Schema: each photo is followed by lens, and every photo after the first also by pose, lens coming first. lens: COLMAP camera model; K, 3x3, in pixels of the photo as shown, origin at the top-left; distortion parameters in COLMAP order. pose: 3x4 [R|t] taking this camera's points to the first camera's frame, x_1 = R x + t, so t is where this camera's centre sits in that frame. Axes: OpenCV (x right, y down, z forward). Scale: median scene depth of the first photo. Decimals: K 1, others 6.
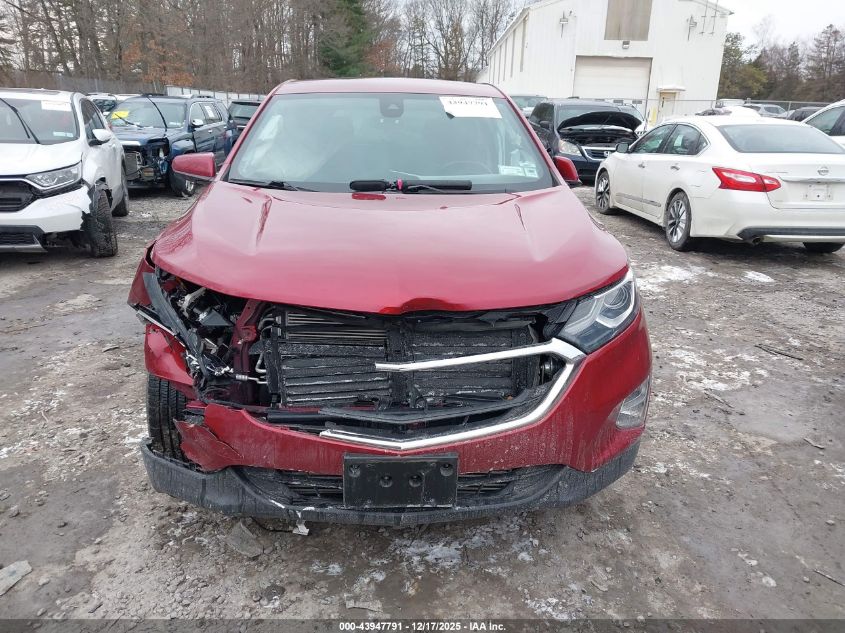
lens RADIAL K [[654.8, 0, 422.2], [0, 654.8, 311.3], [0, 0, 1]] dist [0.006702, 0.000665]
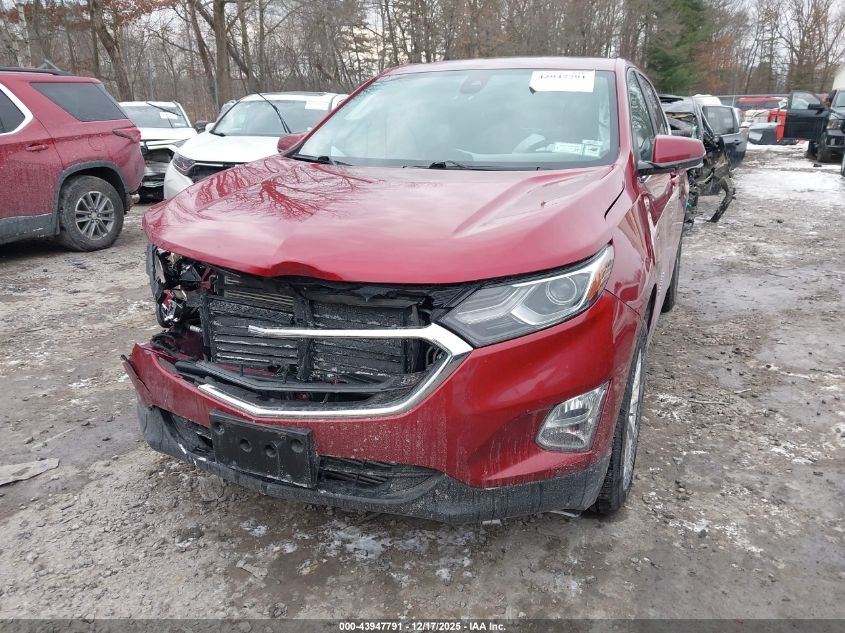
lens RADIAL K [[655.1, 0, 422.5], [0, 655.1, 316.5], [0, 0, 1]] dist [0.006552, 0.001702]
pose [[0.897000, 0.115090, -0.426785, 0.523817], [-0.115278, 0.993006, 0.025494, 0.010639], [0.426734, 0.026331, 0.903994, 0.196306]]
